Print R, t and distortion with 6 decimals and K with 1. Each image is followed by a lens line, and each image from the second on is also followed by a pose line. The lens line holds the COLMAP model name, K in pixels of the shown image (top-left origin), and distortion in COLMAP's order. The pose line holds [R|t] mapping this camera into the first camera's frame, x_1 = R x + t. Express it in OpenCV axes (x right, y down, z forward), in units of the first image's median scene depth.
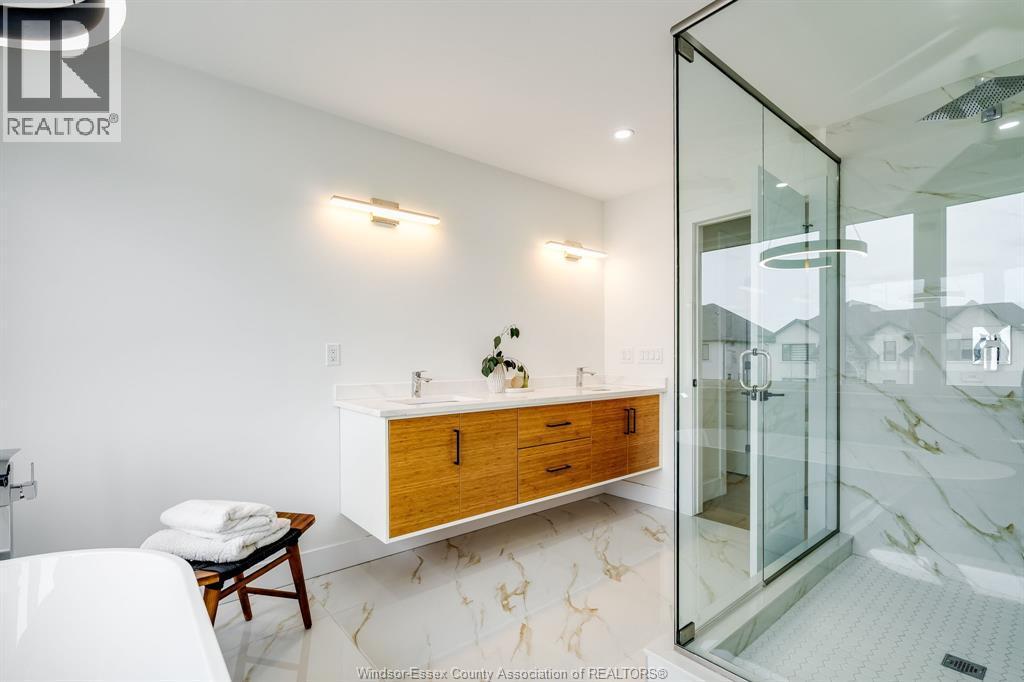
lens RADIAL K [[464.4, 0, 512.2], [0, 464.4, 357.6], [0, 0, 1]] dist [-0.000418, 0.000164]
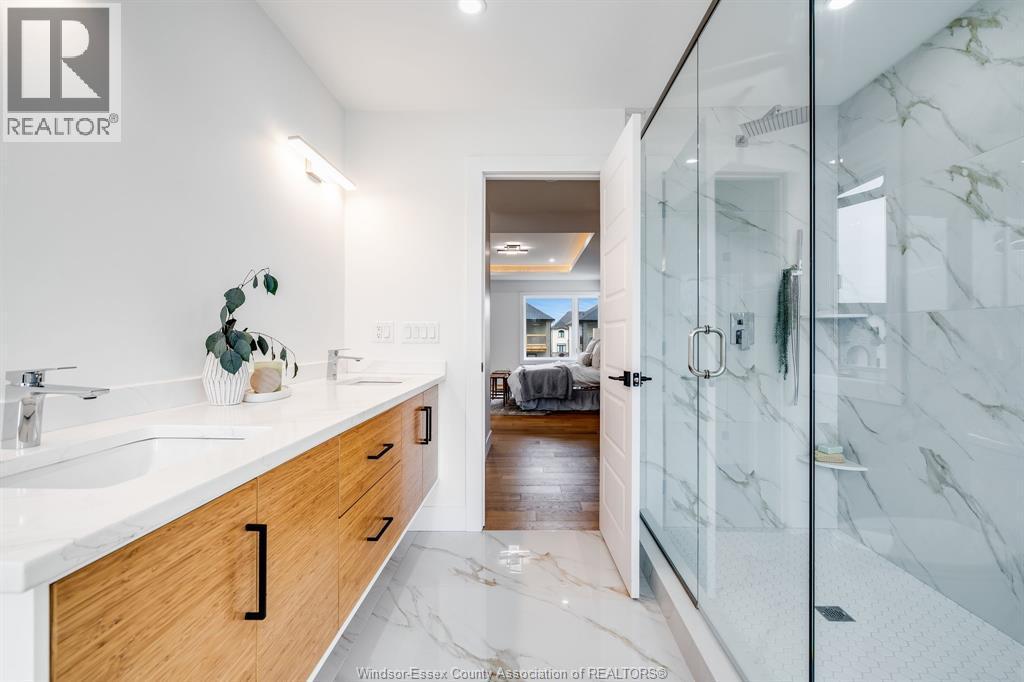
lens RADIAL K [[461.7, 0, 514.8], [0, 461.7, 336.1], [0, 0, 1]] dist [-0.000237, 0.000153]
pose [[0.653884, 0.009301, 0.756537, -0.227682], [-0.007624, 0.999955, -0.005704, 0.005467], [-0.756556, -0.002038, 0.653926, 0.520840]]
